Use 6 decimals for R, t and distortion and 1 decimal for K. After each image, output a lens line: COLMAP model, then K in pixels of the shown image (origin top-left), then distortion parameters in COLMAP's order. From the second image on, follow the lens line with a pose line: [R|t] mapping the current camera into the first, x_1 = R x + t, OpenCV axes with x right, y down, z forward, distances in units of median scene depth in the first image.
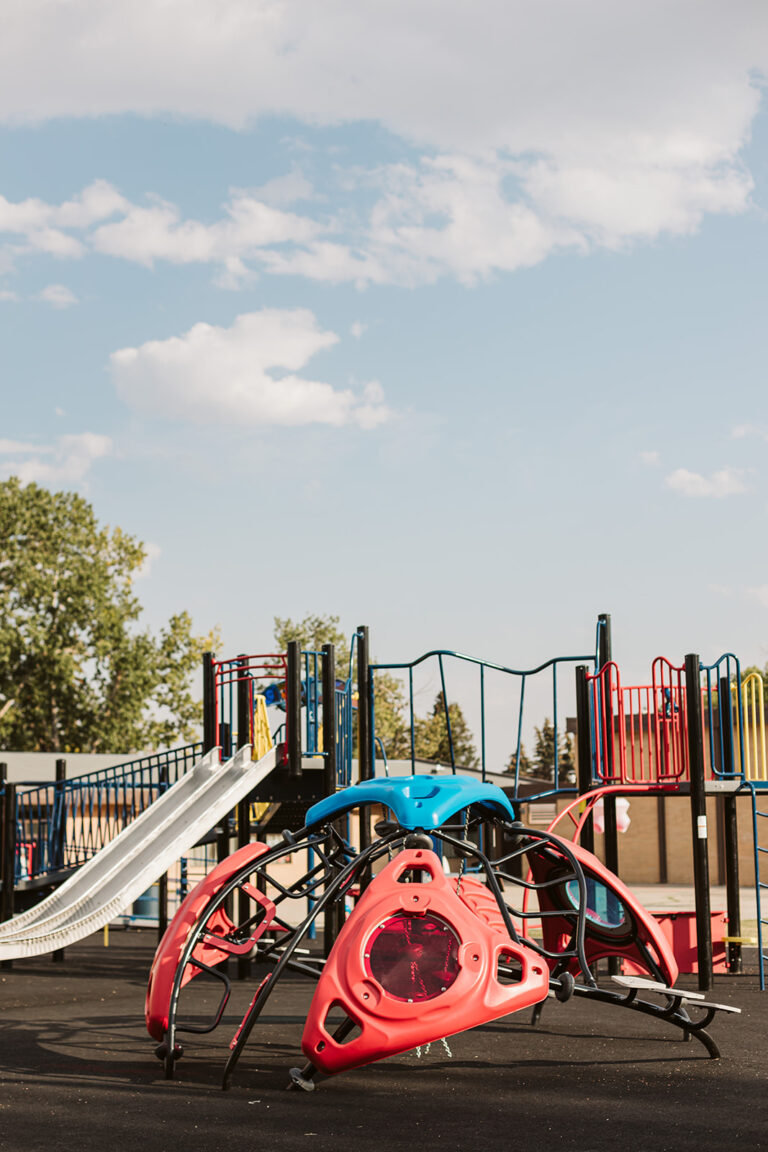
lens RADIAL K [[1776.9, 0, 367.3], [0, 1776.9, 575.7], [0, 0, 1]] dist [-0.009446, -0.052123]
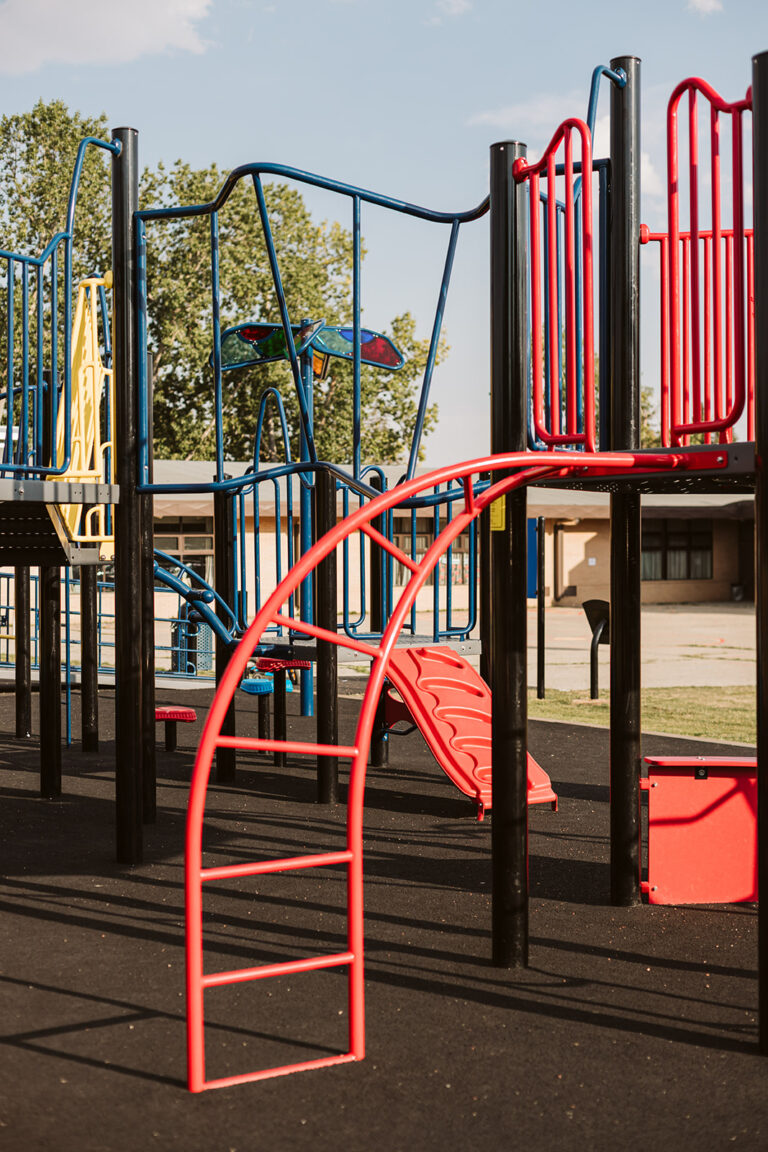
lens RADIAL K [[1679.2, 0, 383.8], [0, 1679.2, 519.3], [0, 0, 1]] dist [0.038154, 0.039543]
pose [[0.986325, 0.006276, -0.164690, 0.030429], [0.014705, 0.991938, 0.125871, 0.016600], [0.164153, -0.126571, 0.978281, 0.125044]]
